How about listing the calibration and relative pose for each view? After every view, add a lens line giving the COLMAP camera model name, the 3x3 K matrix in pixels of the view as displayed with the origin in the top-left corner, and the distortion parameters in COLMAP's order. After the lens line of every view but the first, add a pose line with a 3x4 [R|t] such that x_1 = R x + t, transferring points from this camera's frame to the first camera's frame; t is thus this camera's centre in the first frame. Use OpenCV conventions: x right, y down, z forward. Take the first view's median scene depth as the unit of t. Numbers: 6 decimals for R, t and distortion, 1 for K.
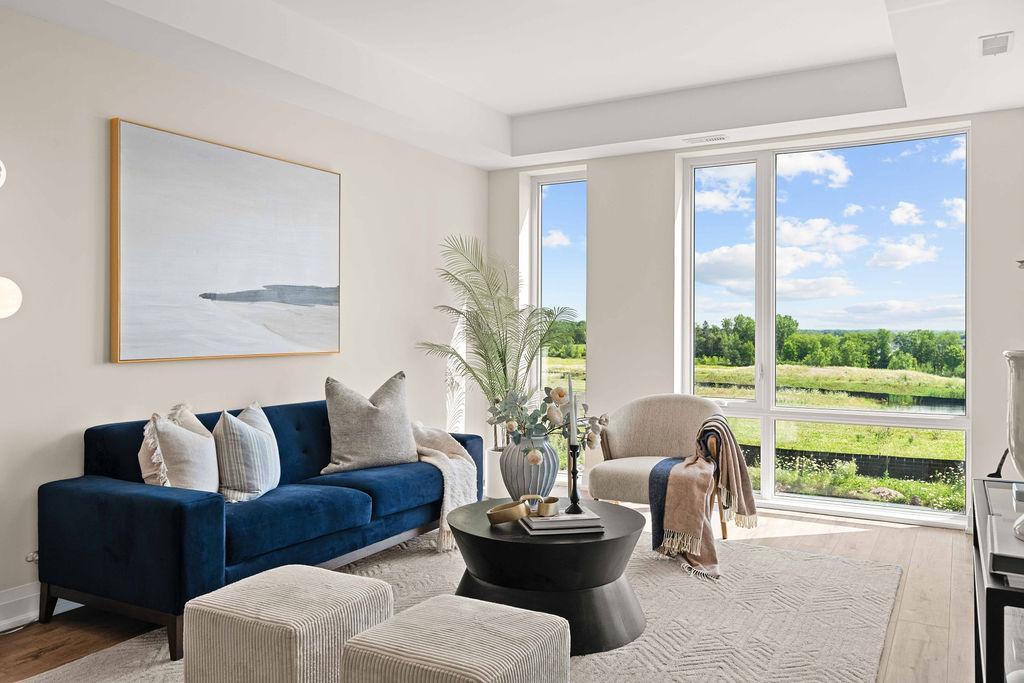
lens RADIAL K [[777.1, 0, 504.1], [0, 777.1, 325.5], [0, 0, 1]] dist [-0.007283, 0.022077]
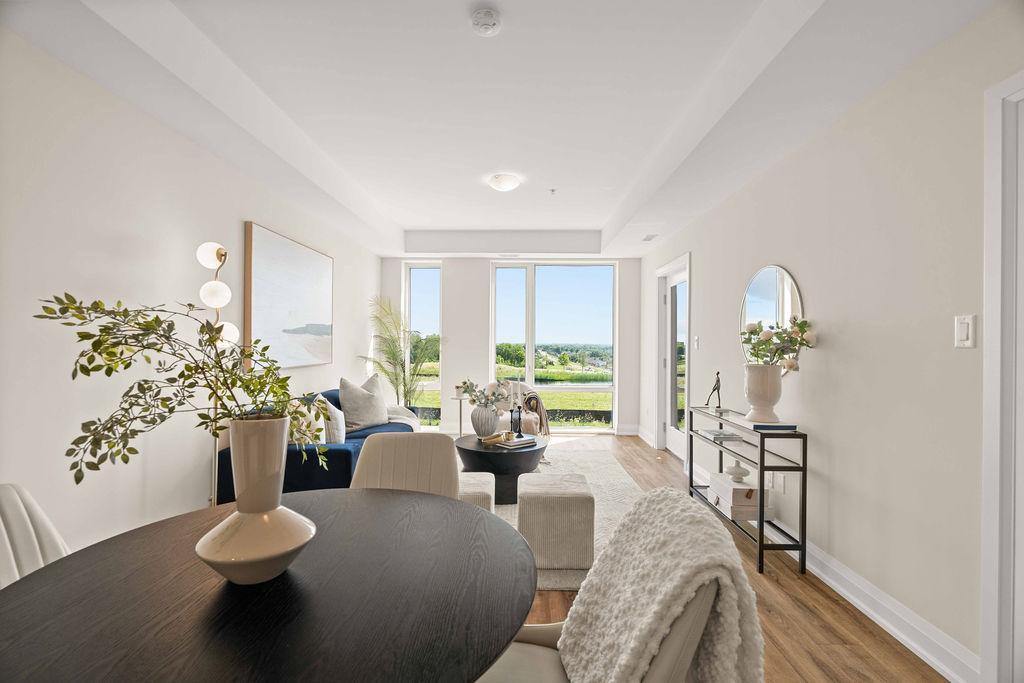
lens RADIAL K [[461.3, 0, 506.9], [0, 461.3, 341.3], [0, 0, 1]] dist [-0.010067, 0.004938]
pose [[0.878569, 0.007662, 0.477555, -0.404491], [-0.009344, 0.999956, 0.001147, -0.019984], [-0.477525, -0.005470, 0.878601, -0.077966]]
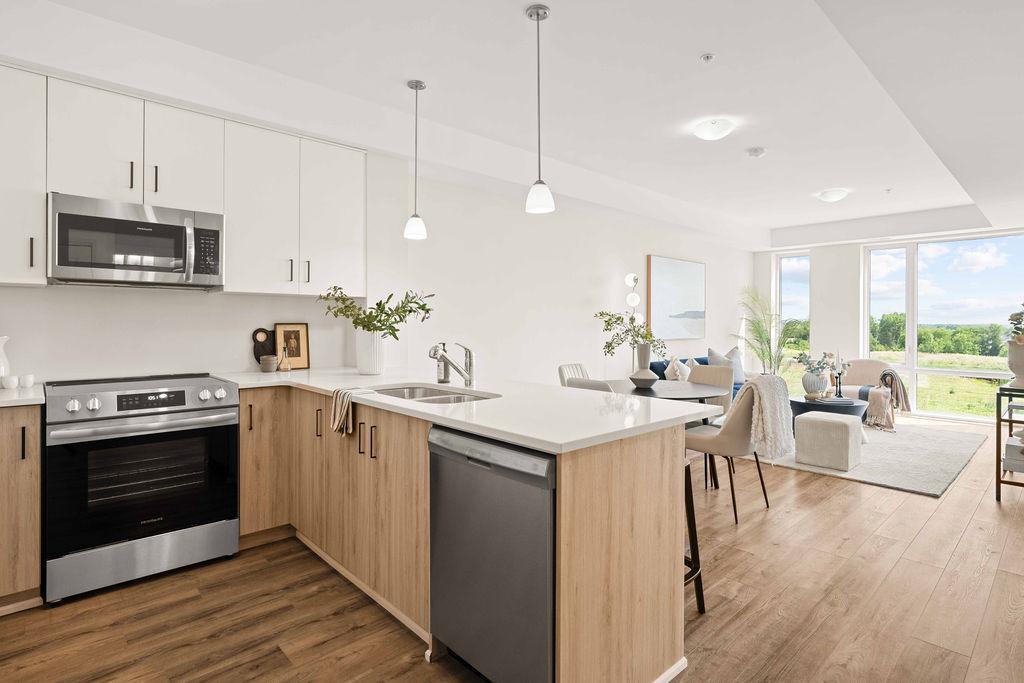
lens RADIAL K [[518.5, 0, 506.7], [0, 518.5, 320.2], [0, 0, 1]] dist [-0.009995, 0.002872]
pose [[0.953922, 0.004623, -0.300018, -0.357720], [-0.004110, 0.999989, 0.002340, -0.024268], [0.300026, -0.000999, 0.953931, -0.808152]]
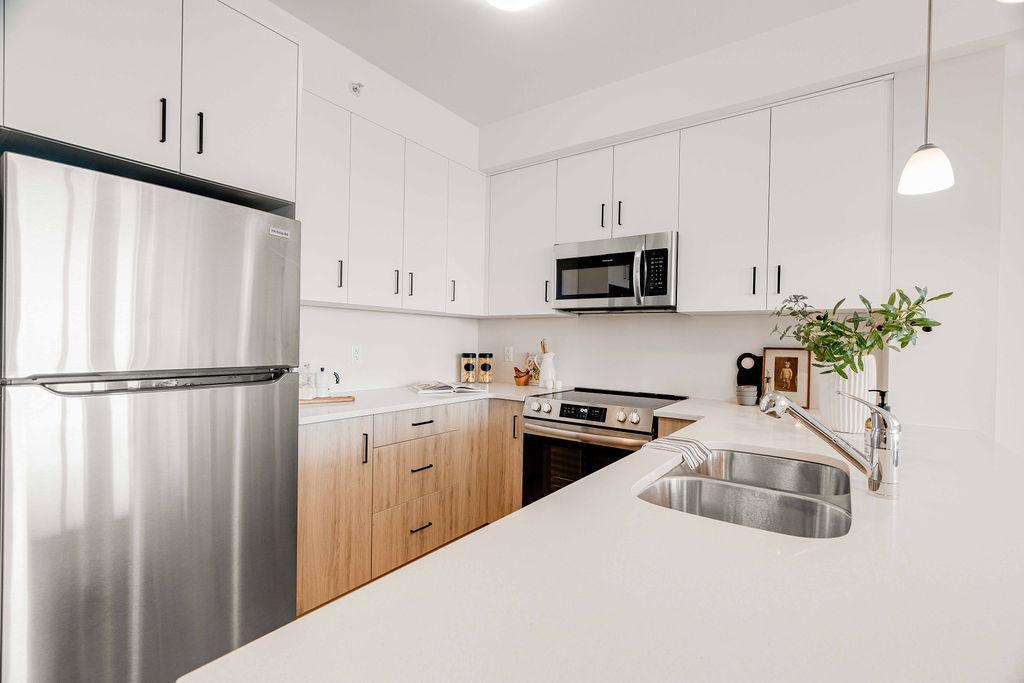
lens RADIAL K [[462.5, 0, 517.5], [0, 462.5, 343.7], [0, 0, 1]] dist [-0.004965, 0.000819]
pose [[-0.095112, 0.006537, -0.995445, -0.323544], [-0.013717, 0.999875, 0.007877, -0.021371], [0.995372, 0.014404, -0.095011, -0.386390]]
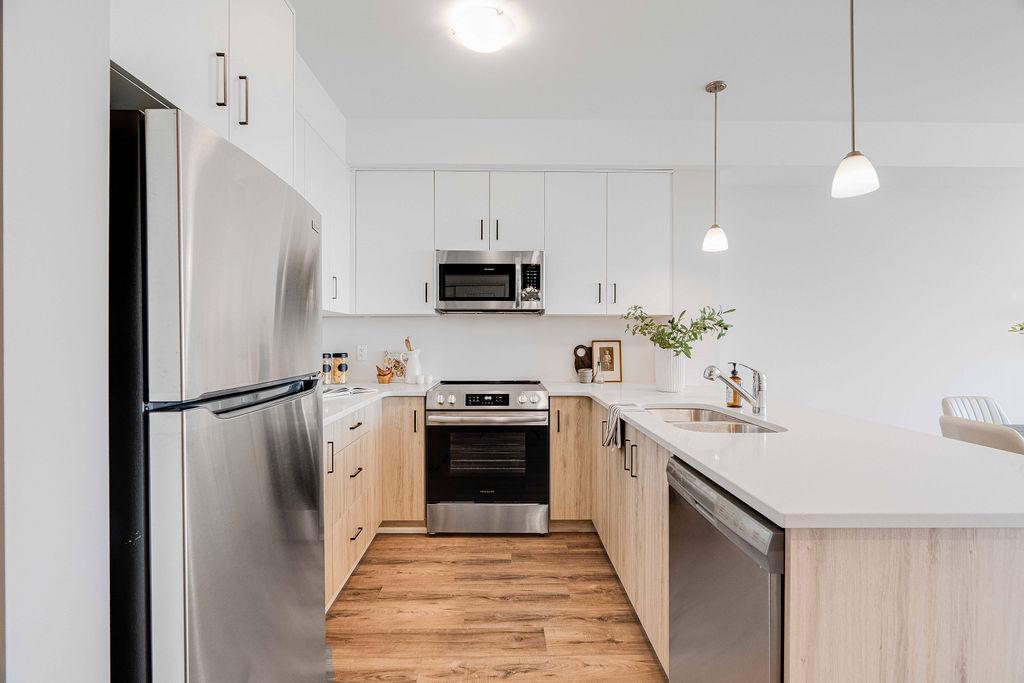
lens RADIAL K [[462.5, 0, 512.4], [0, 462.5, 341.2], [0, 0, 1]] dist [-0.004965, 0.000819]
pose [[0.513577, 0.007514, -0.858011, -0.307711], [0.003194, 0.999938, 0.010669, -0.024451], [0.858038, -0.008219, 0.513521, -0.686969]]
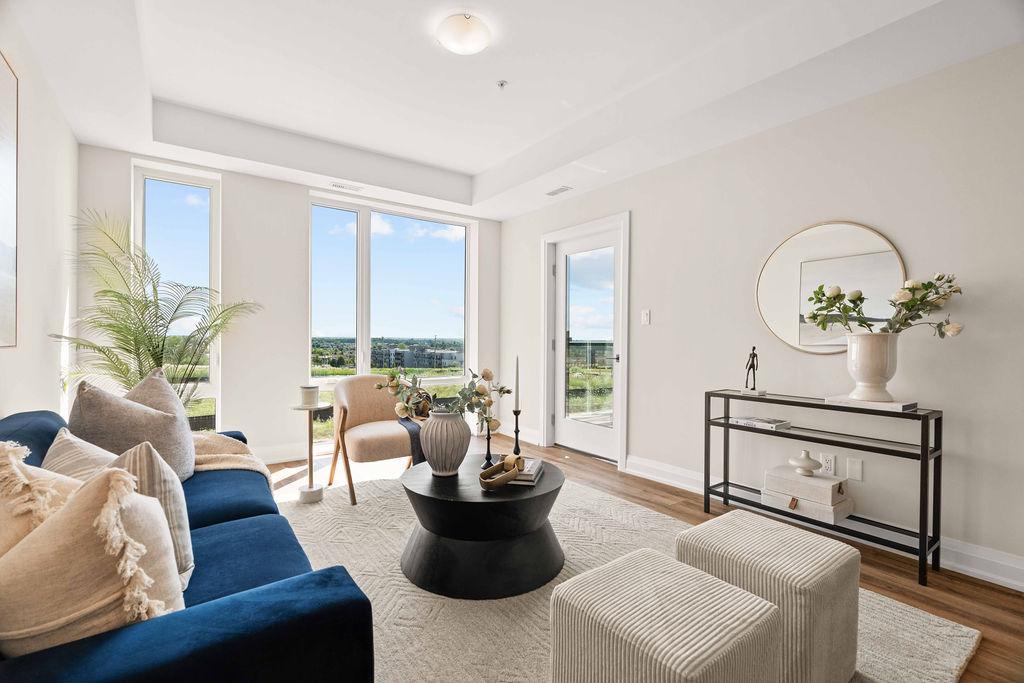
lens RADIAL K [[461.3, 0, 507.3], [0, 461.3, 342.0], [0, 0, 1]] dist [-0.010067, 0.004938]
pose [[0.410281, -0.004074, 0.911950, -0.451493], [-0.014339, 0.999838, 0.010918, 0.023123], [-0.911846, -0.017556, 0.410156, 0.512061]]
